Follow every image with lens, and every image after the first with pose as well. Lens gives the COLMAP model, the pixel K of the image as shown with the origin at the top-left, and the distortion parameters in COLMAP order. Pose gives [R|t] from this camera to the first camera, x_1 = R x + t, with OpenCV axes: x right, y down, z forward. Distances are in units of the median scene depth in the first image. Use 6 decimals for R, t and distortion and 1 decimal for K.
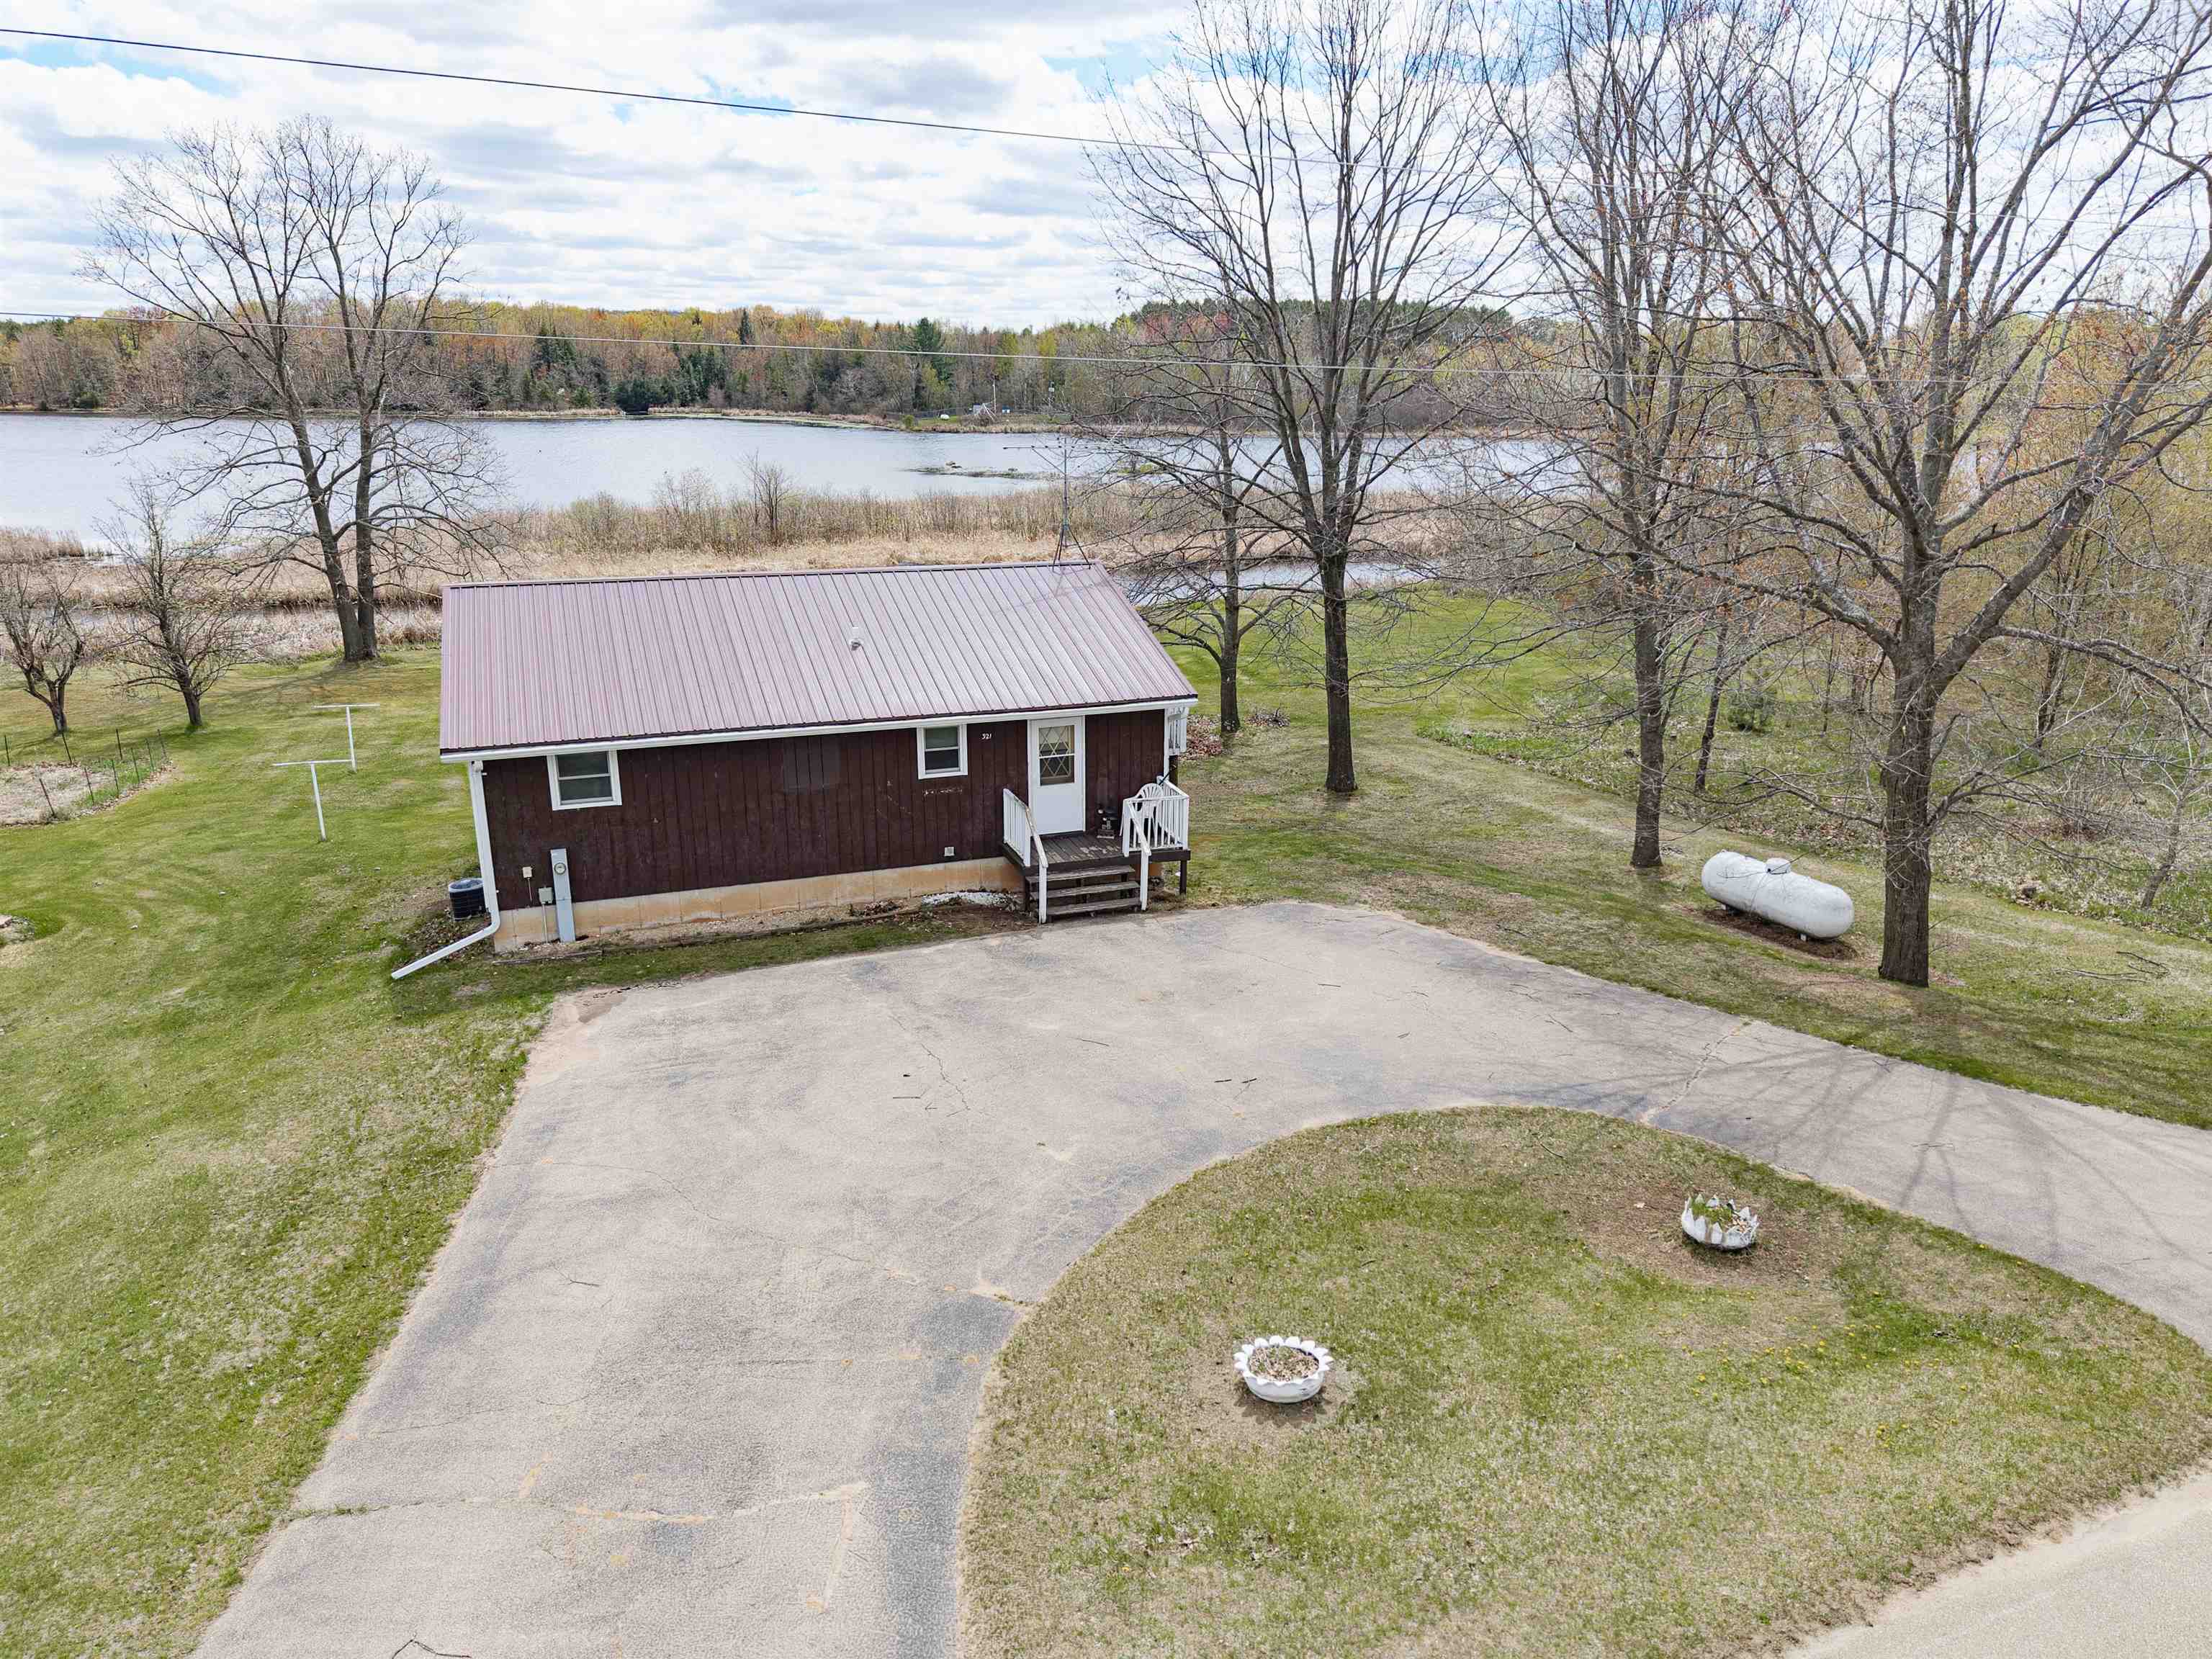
lens RADIAL K [[1473.8, 0, 1104.5], [0, 1473.8, 825.8], [0, 0, 1]] dist [0.033215, -0.033688]
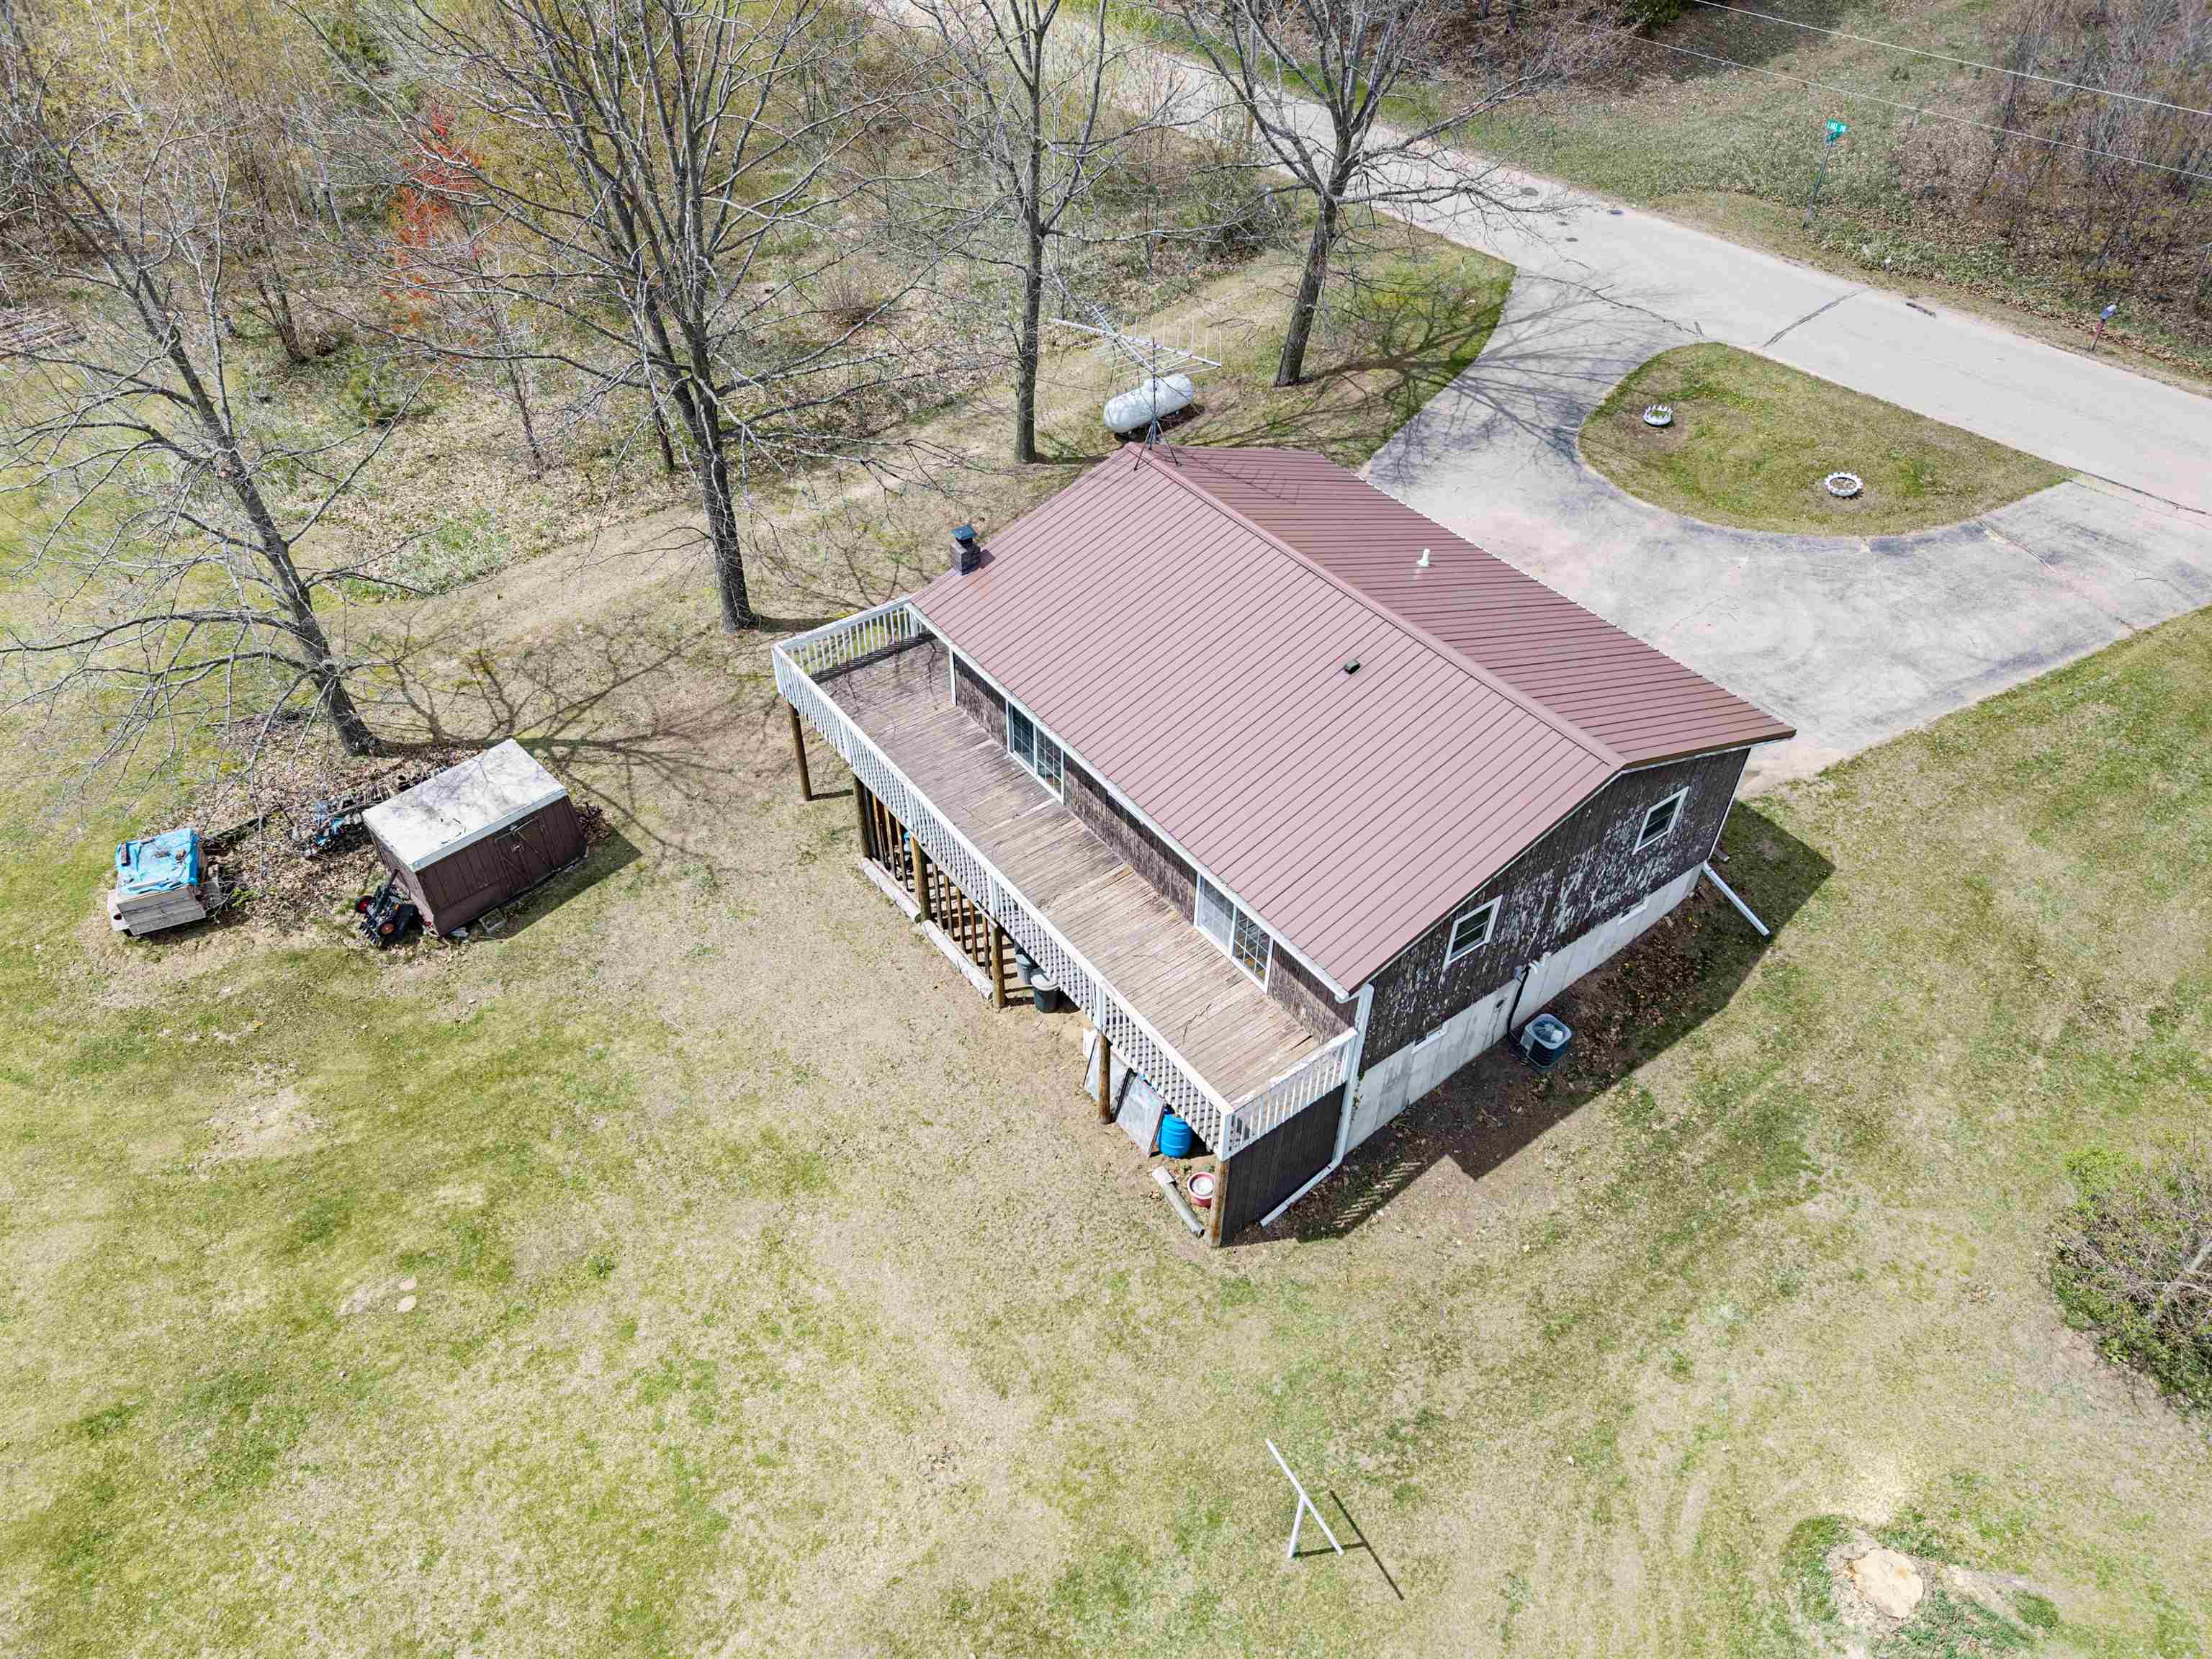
lens RADIAL K [[1473.8, 0, 1111.8], [0, 1473.8, 827.8], [0, 0, 1]] dist [0.033215, -0.033688]
pose [[-0.279474, -0.645073, 0.711179, -0.524831], [0.269716, 0.658124, 0.702941, -0.430274], [-0.921492, 0.388270, -0.009942, 0.688193]]
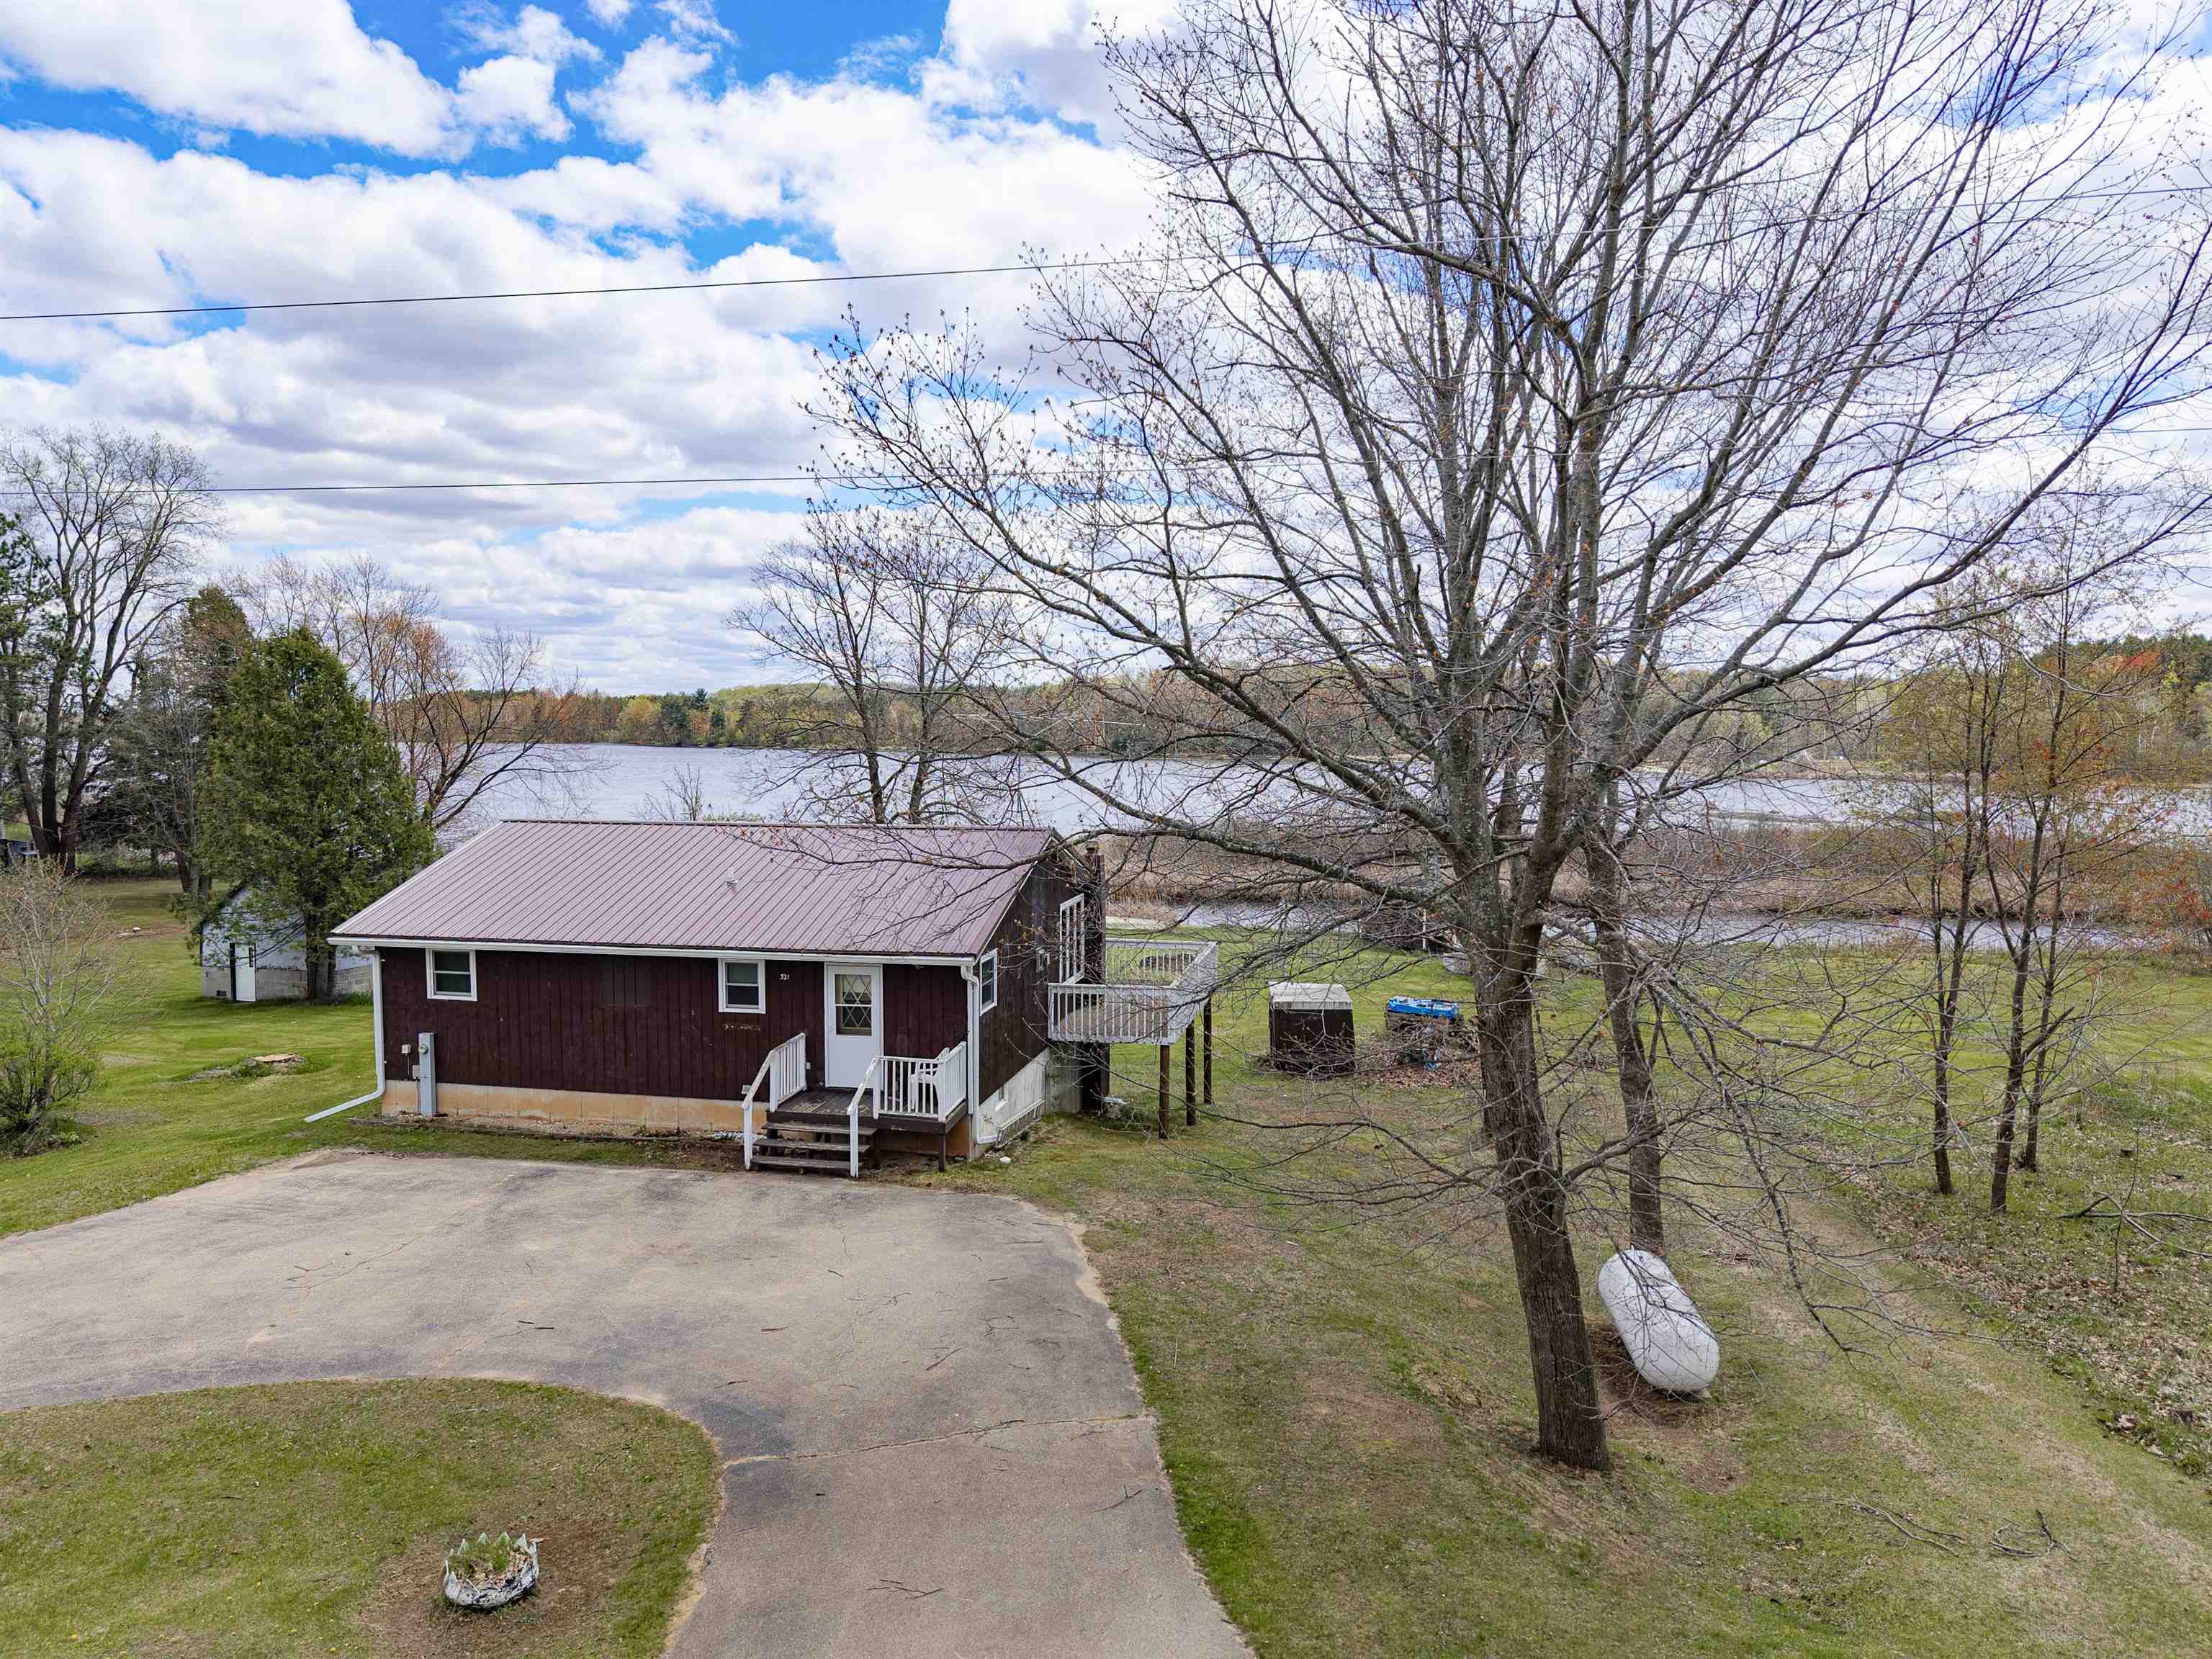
lens RADIAL K [[1473.8, 0, 1111.3], [0, 1473.8, 827.0], [0, 0, 1]] dist [0.033215, -0.033688]
pose [[0.845166, 0.035433, -0.533328, 0.336072], [-0.154544, 0.971382, -0.180369, -0.006670], [0.511675, 0.234864, 0.826455, 0.132512]]
